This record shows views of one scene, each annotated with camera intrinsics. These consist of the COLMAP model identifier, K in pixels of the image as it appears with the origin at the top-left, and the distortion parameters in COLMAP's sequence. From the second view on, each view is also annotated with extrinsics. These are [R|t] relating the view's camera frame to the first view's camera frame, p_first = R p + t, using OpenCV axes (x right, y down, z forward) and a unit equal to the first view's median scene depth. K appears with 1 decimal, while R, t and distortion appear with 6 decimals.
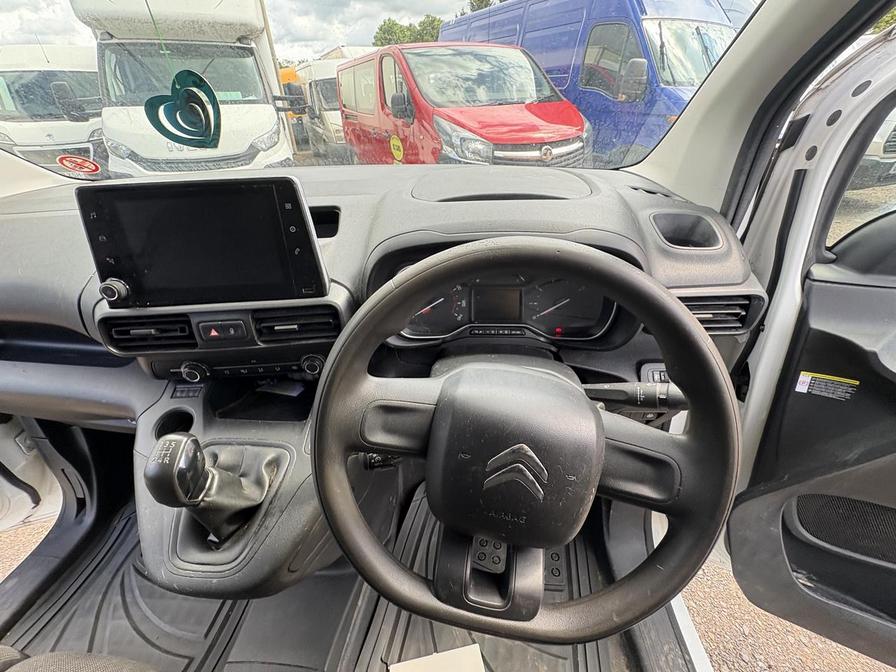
lens RADIAL K [[358.9, 0, 451.7], [0, 358.9, 331.0], [0, 0, 1]] dist [0.000630, 0.000255]
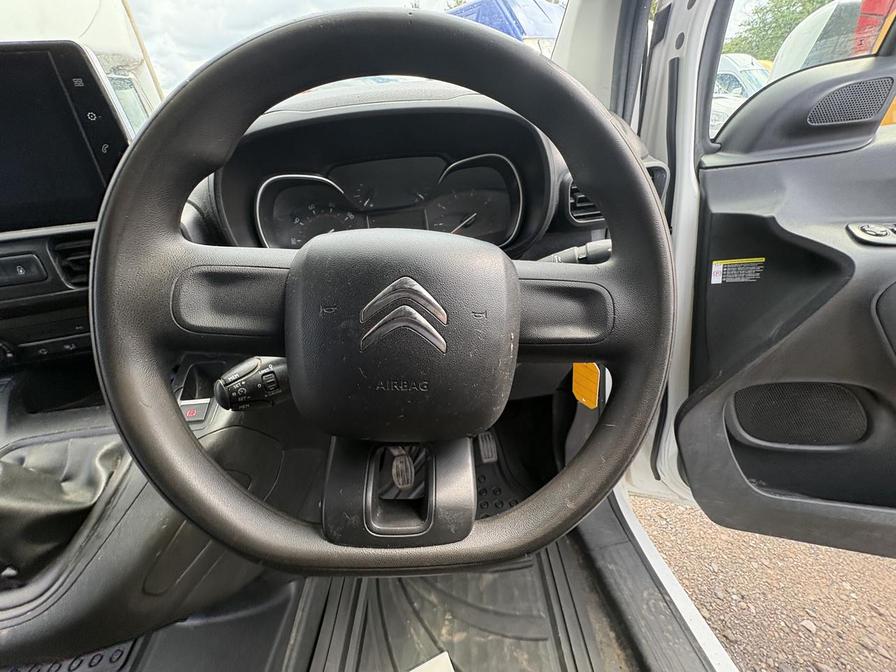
lens RADIAL K [[358.9, 0, 451.8], [0, 358.9, 330.0], [0, 0, 1]] dist [0.000630, 0.000255]
pose [[0.976523, -0.143819, 0.160373, 0.087915], [0.154628, 0.986326, -0.057027, 0.264422], [-0.149979, 0.080487, 0.985408, 0.157515]]
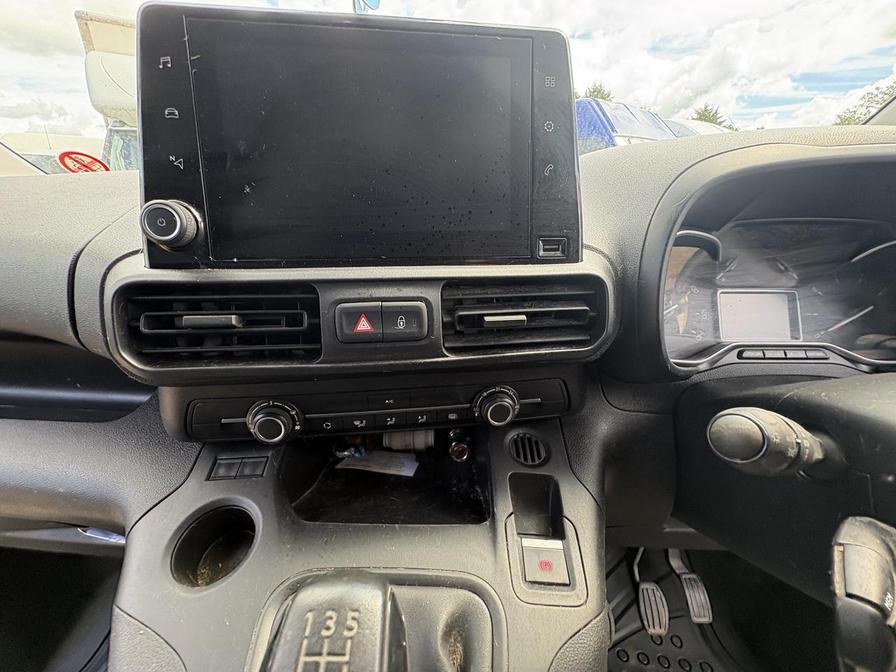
lens RADIAL K [[358.9, 0, 454.8], [0, 358.9, 331.2], [0, 0, 1]] dist [0.000630, 0.000255]
pose [[0.996909, 0.013577, 0.077380, -0.523568], [0.005063, 0.971802, -0.235742, 0.114919], [-0.078399, 0.235405, 0.968730, 0.476791]]
